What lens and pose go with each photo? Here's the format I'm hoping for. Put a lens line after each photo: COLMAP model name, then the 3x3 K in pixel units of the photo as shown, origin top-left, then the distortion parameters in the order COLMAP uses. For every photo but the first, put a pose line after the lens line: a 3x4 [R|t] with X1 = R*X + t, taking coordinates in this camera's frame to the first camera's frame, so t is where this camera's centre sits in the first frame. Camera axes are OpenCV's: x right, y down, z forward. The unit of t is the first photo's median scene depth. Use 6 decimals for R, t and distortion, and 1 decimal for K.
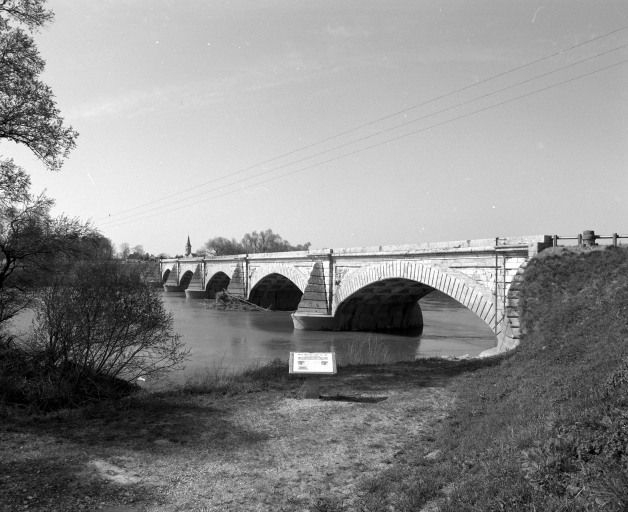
lens RADIAL K [[485.0, 0, 312.8], [0, 485.0, 251.8], [0, 0, 1]] dist [-0.073959, 0.010000]
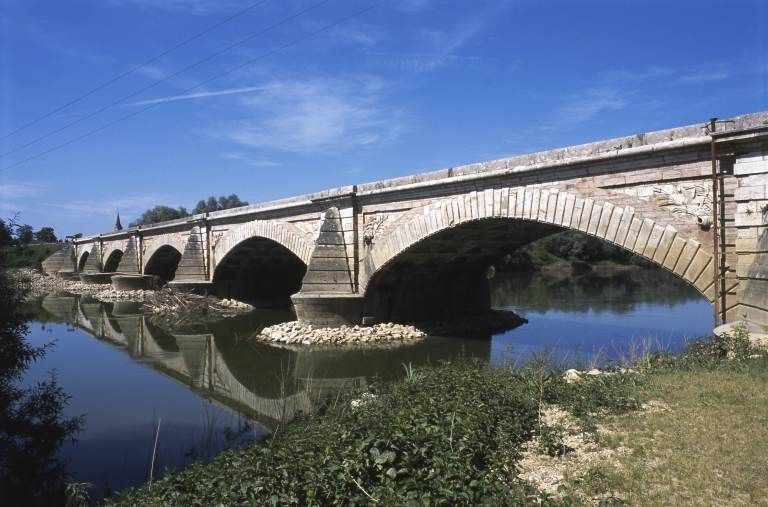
lens RADIAL K [[623.5, 0, 391.9], [0, 623.5, 259.8], [0, 0, 1]] dist [-0.079579, 0.065559]
pose [[0.985961, -0.036022, 0.163043, -0.047952], [0.027720, 0.998214, 0.052910, 0.048955], [-0.164658, -0.047648, 0.985199, 0.234500]]
